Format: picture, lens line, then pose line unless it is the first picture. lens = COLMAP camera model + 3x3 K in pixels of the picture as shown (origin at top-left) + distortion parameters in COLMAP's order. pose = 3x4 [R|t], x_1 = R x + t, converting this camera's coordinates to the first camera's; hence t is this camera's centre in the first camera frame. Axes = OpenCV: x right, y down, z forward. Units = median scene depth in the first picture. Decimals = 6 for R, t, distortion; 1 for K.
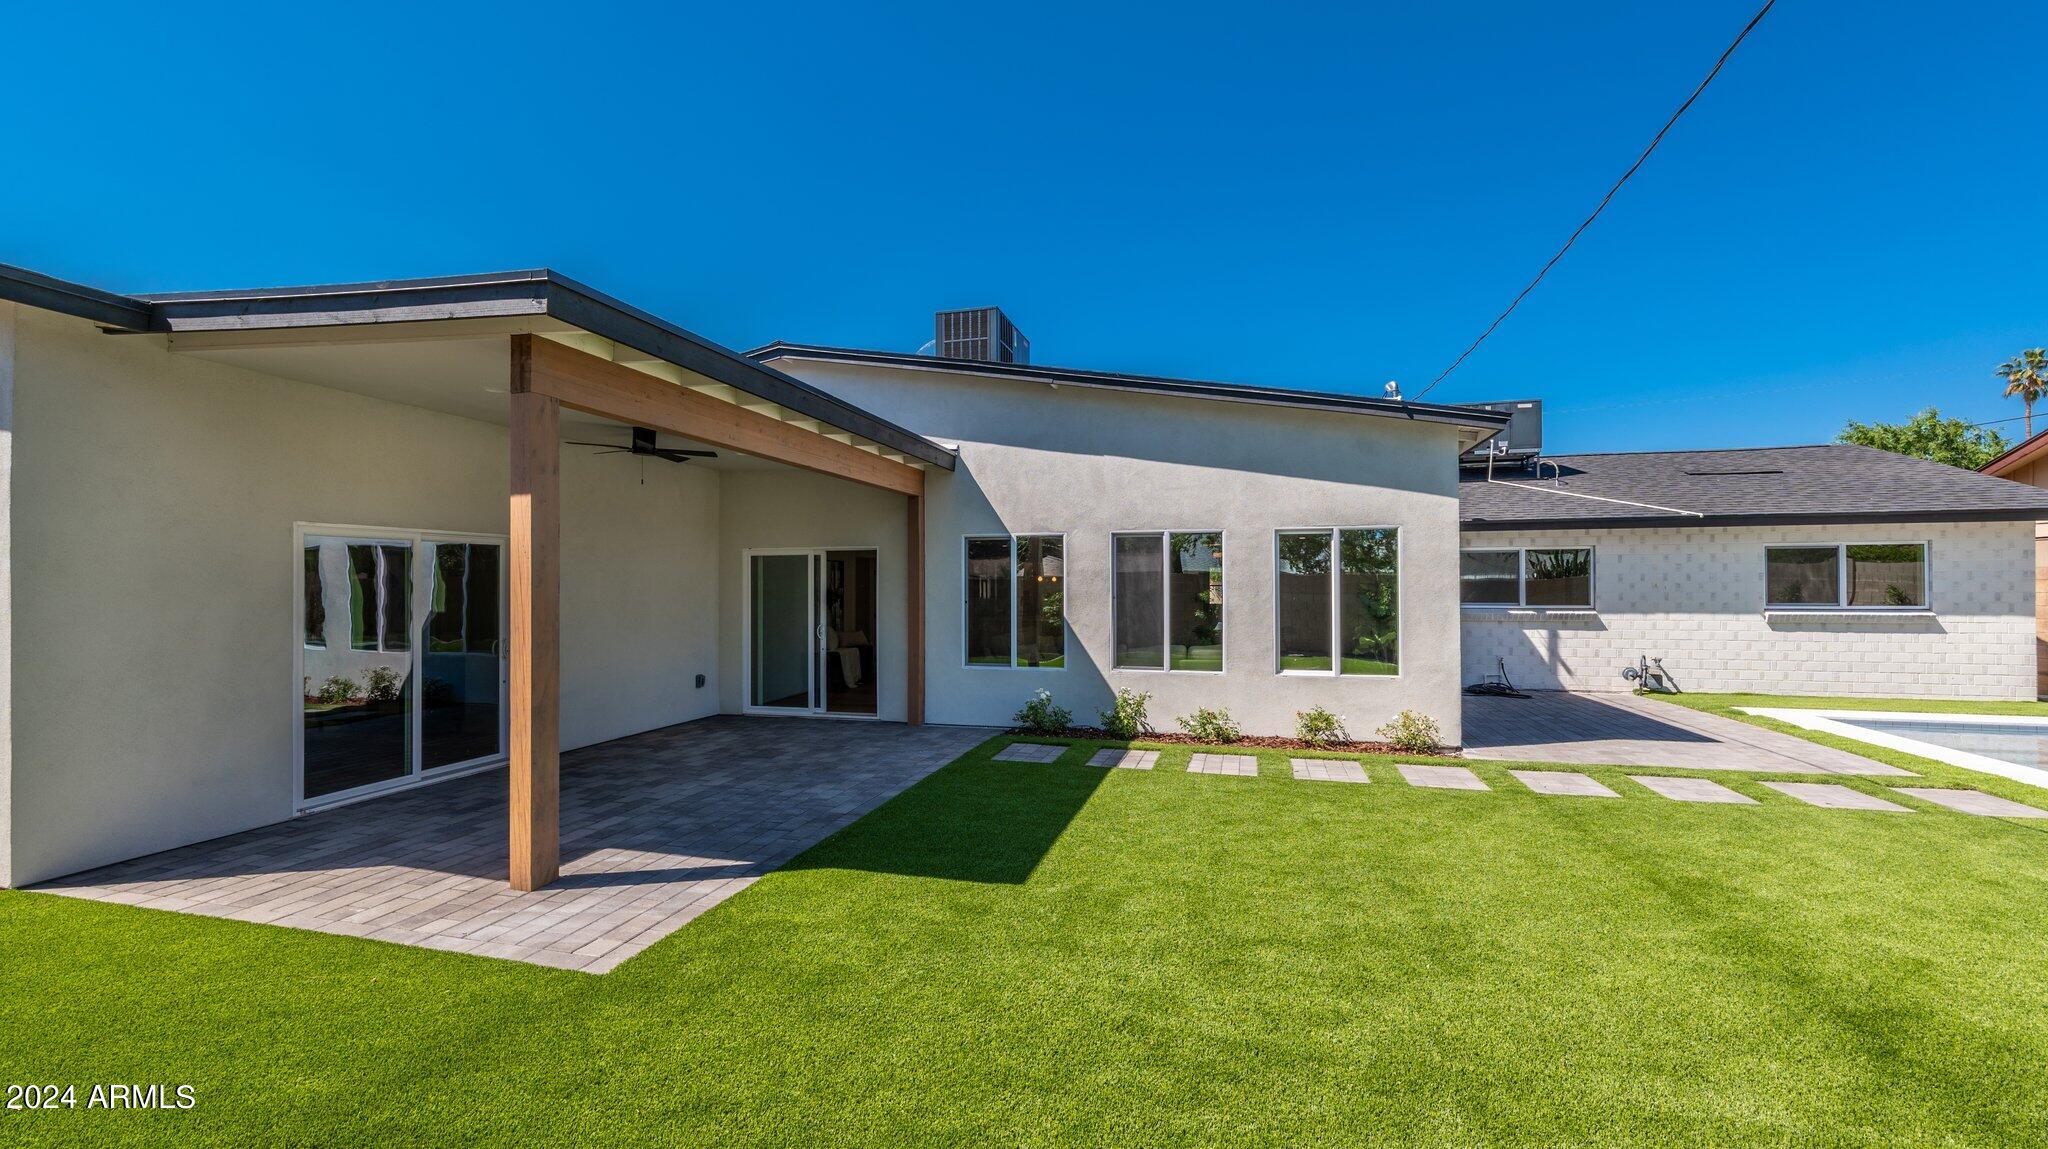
lens RADIAL K [[836.5, 0, 1015.3], [0, 836.5, 579.2], [0, 0, 1]] dist [0.003779, 0.000389]
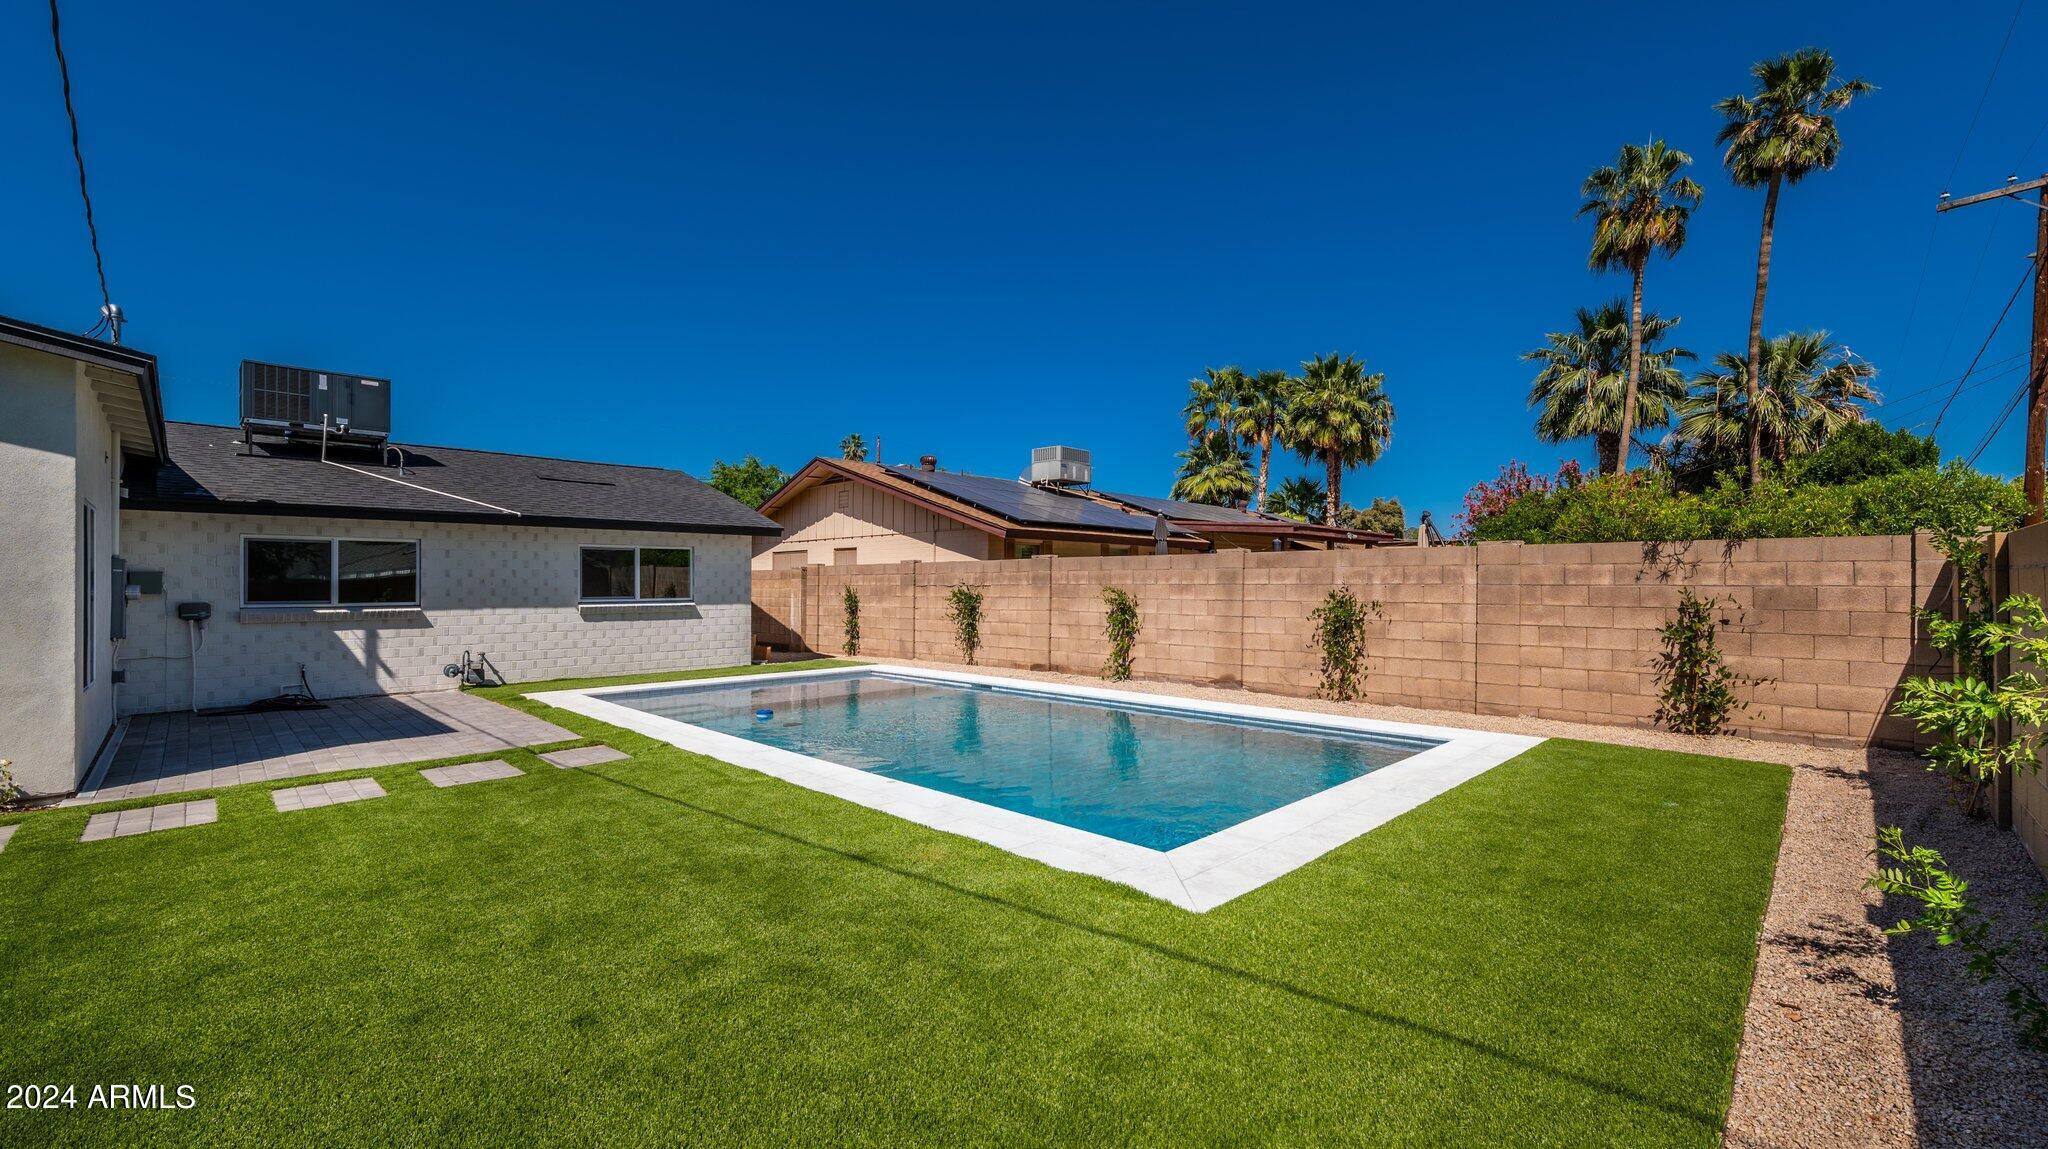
lens RADIAL K [[836.5, 0, 1015.3], [0, 836.5, 579.2], [0, 0, 1]] dist [0.003779, 0.000389]
pose [[0.492546, 0.007799, 0.870252, 0.215386], [-0.004691, 0.999969, -0.006306, 0.009221], [-0.870274, -0.000976, 0.492567, -0.067256]]
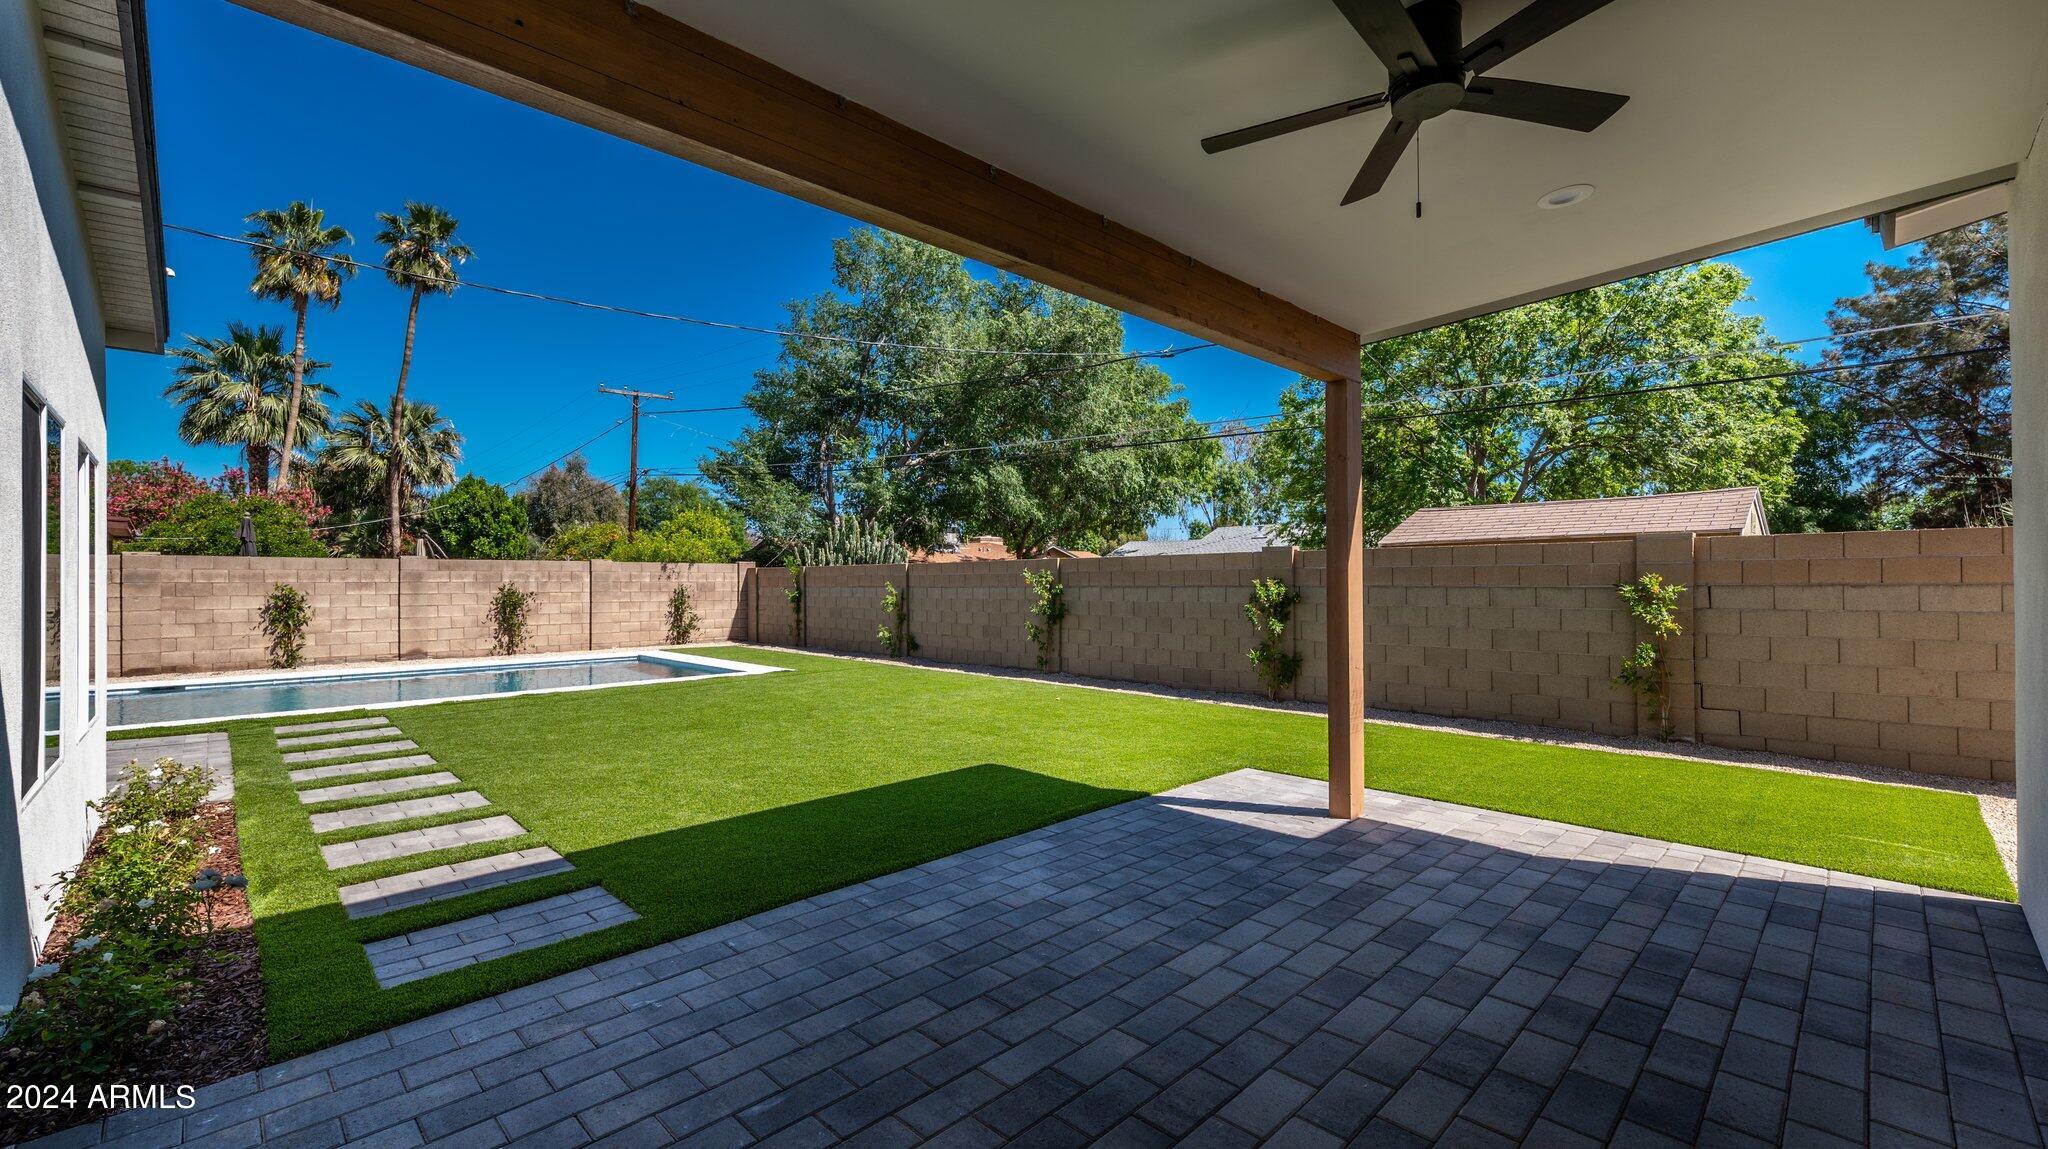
lens RADIAL K [[836.5, 0, 1015.3], [0, 836.5, 579.2], [0, 0, 1]] dist [0.003779, 0.000389]
pose [[-0.861506, 0.009682, 0.507656, -0.294816], [0.005992, 0.999942, -0.008904, 0.020596], [-0.507713, -0.004629, -0.861514, 0.850052]]
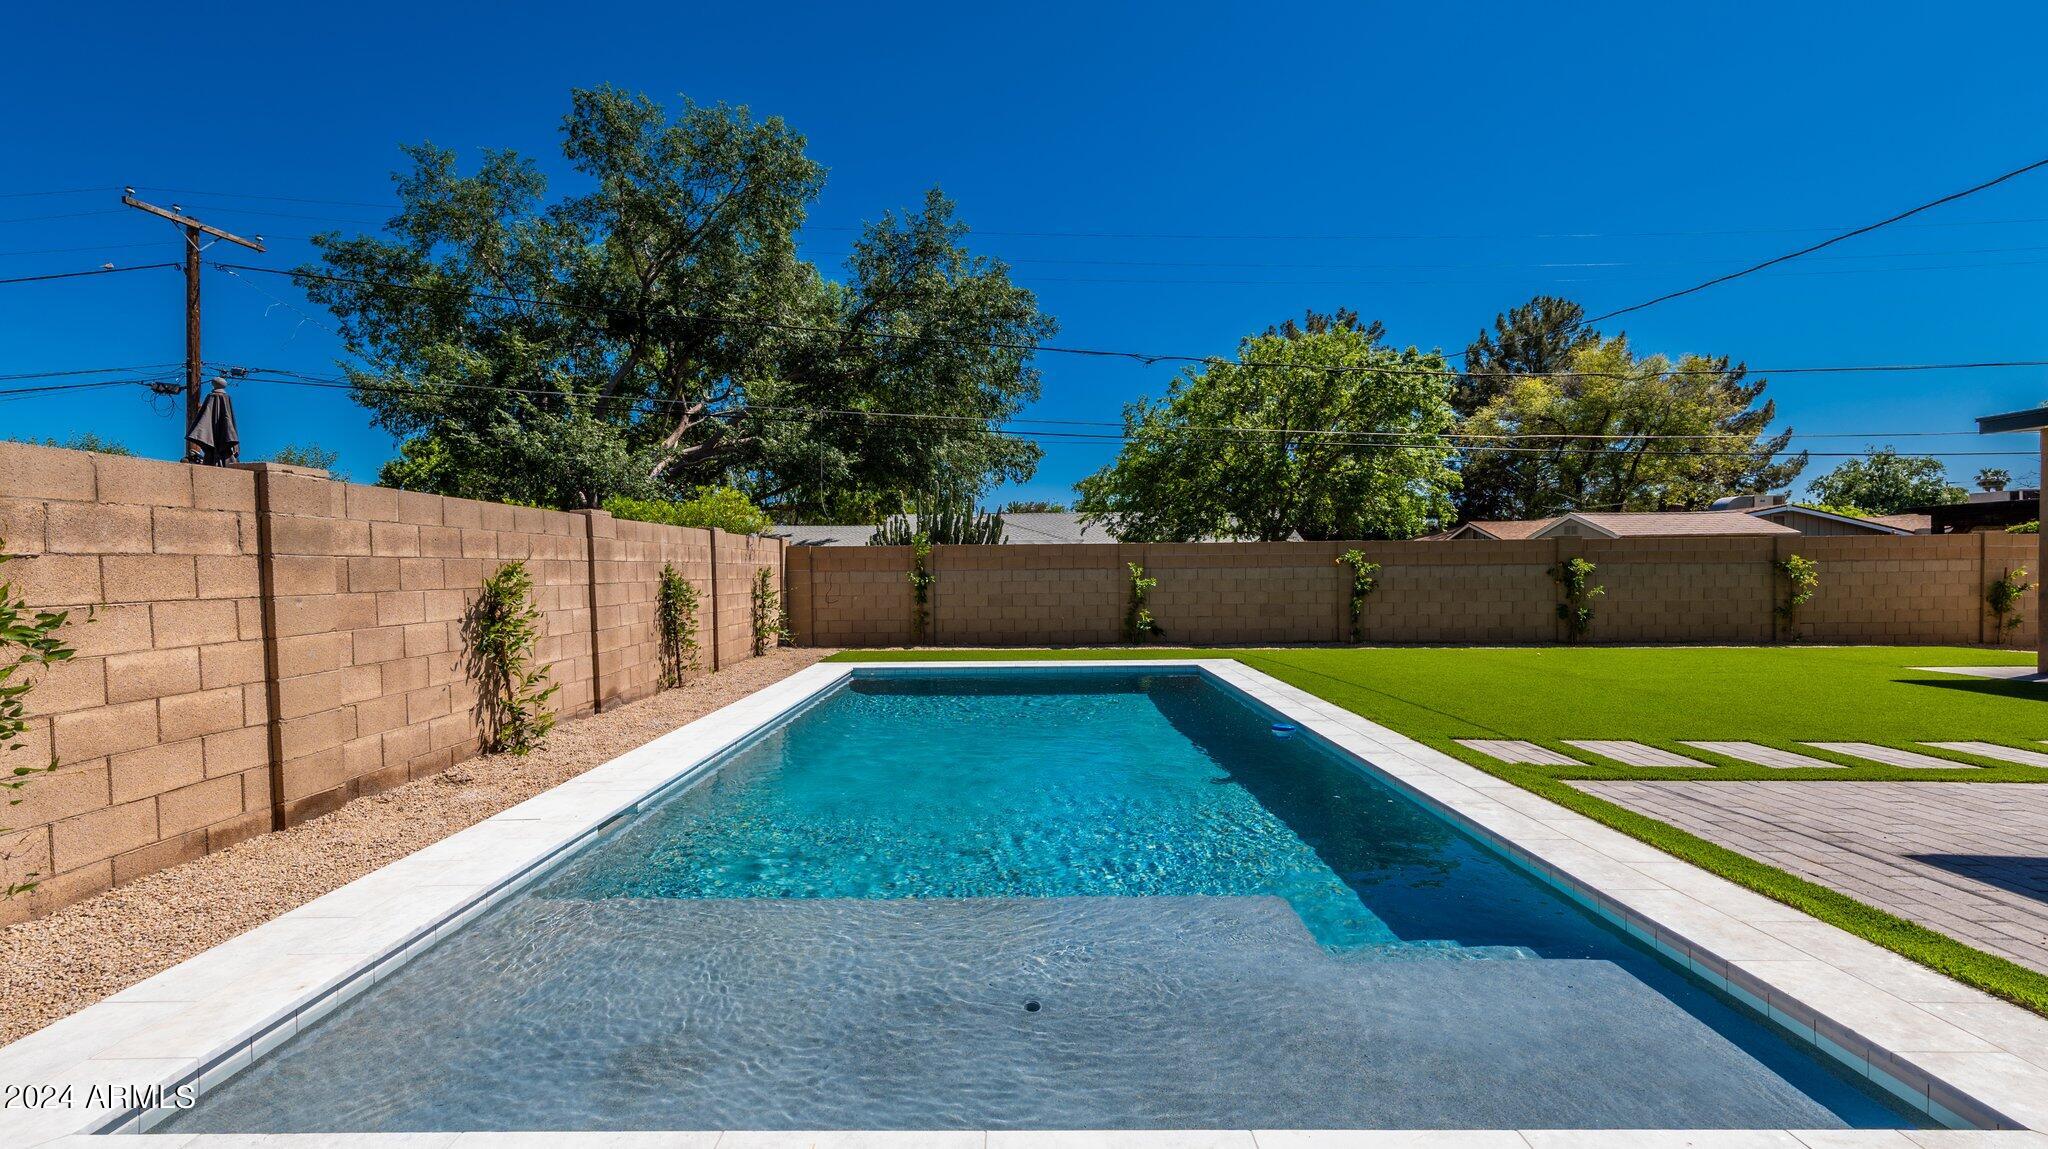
lens RADIAL K [[813.6, 0, 1018.6], [0, 813.6, 600.8], [0, 0, 1]] dist [0.001583, 0.000116]
pose [[-0.967753, 0.022487, -0.250894, 1.030436], [0.013345, 0.999186, 0.038081, 0.019915], [0.251546, 0.033505, -0.967265, 0.923436]]
